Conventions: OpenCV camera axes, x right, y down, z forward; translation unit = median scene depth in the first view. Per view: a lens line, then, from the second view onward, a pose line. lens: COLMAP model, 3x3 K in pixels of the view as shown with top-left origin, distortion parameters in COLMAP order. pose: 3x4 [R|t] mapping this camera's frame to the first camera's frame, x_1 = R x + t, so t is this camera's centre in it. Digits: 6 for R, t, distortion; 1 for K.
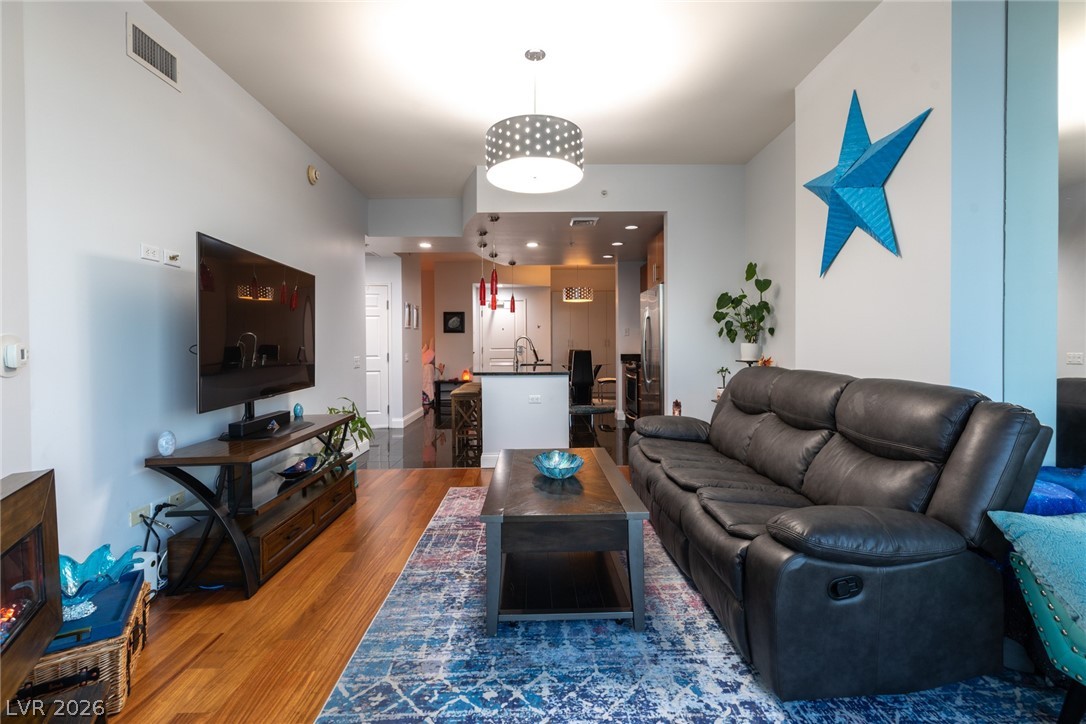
lens RADIAL K [[494.4, 0, 541.5], [0, 494.4, 348.7], [0, 0, 1]] dist [0.009576, -0.000229]
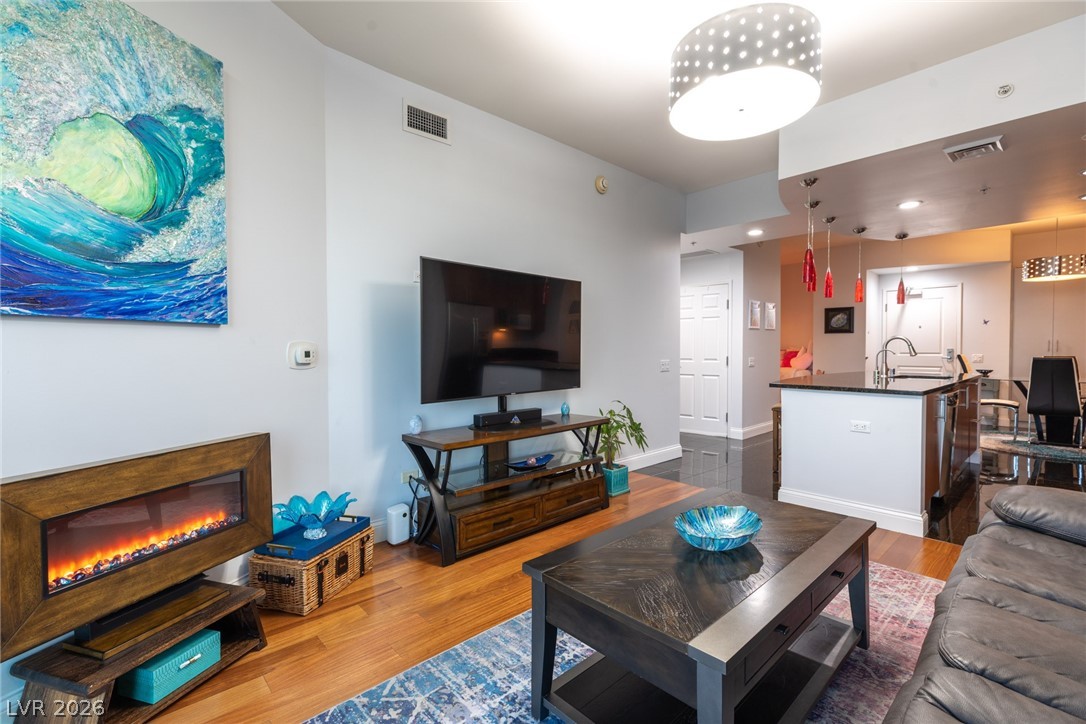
lens RADIAL K [[481.8, 0, 542.0], [0, 481.8, 358.8], [0, 0, 1]] dist [0.006681, -0.000434]
pose [[0.665740, 0.021485, -0.745875, 0.290161], [-0.008702, 0.999741, 0.021030, -0.007072], [0.746133, -0.007510, 0.665754, 0.309112]]
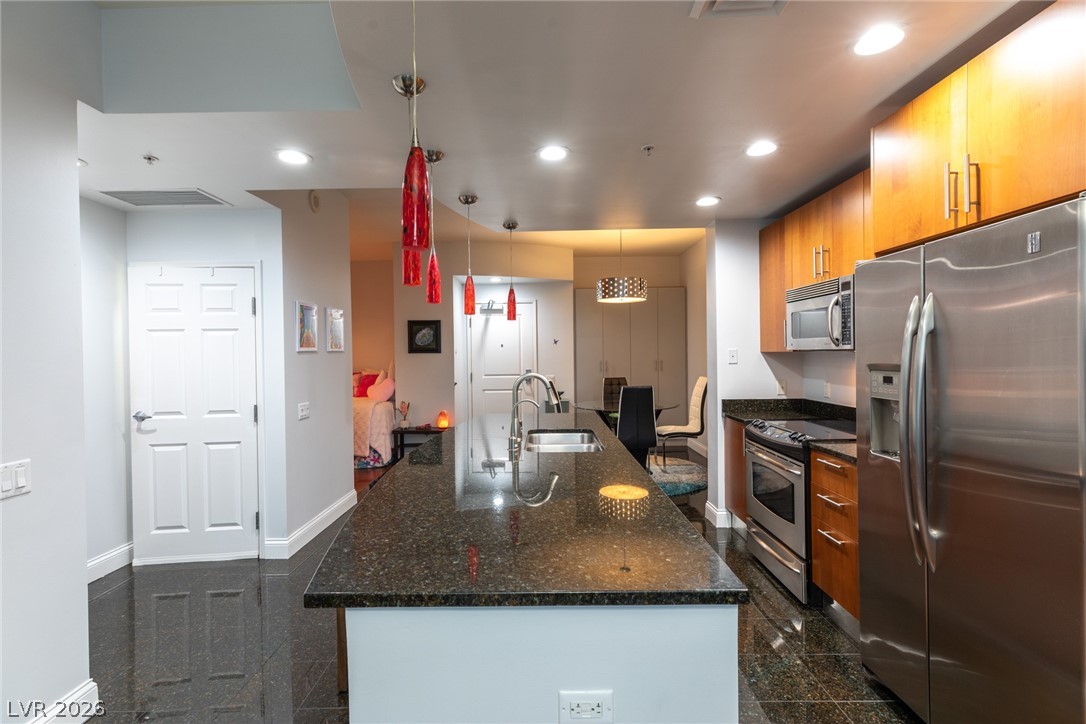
lens RADIAL K [[485.8, 0, 540.8], [0, 485.8, 358.1], [0, 0, 1]] dist [0.006640, -0.000451]
pose [[0.999769, -0.006158, -0.020602, -0.041142], [0.006233, 0.999974, 0.003575, -0.083148], [0.020580, -0.003703, 0.999781, 1.154886]]
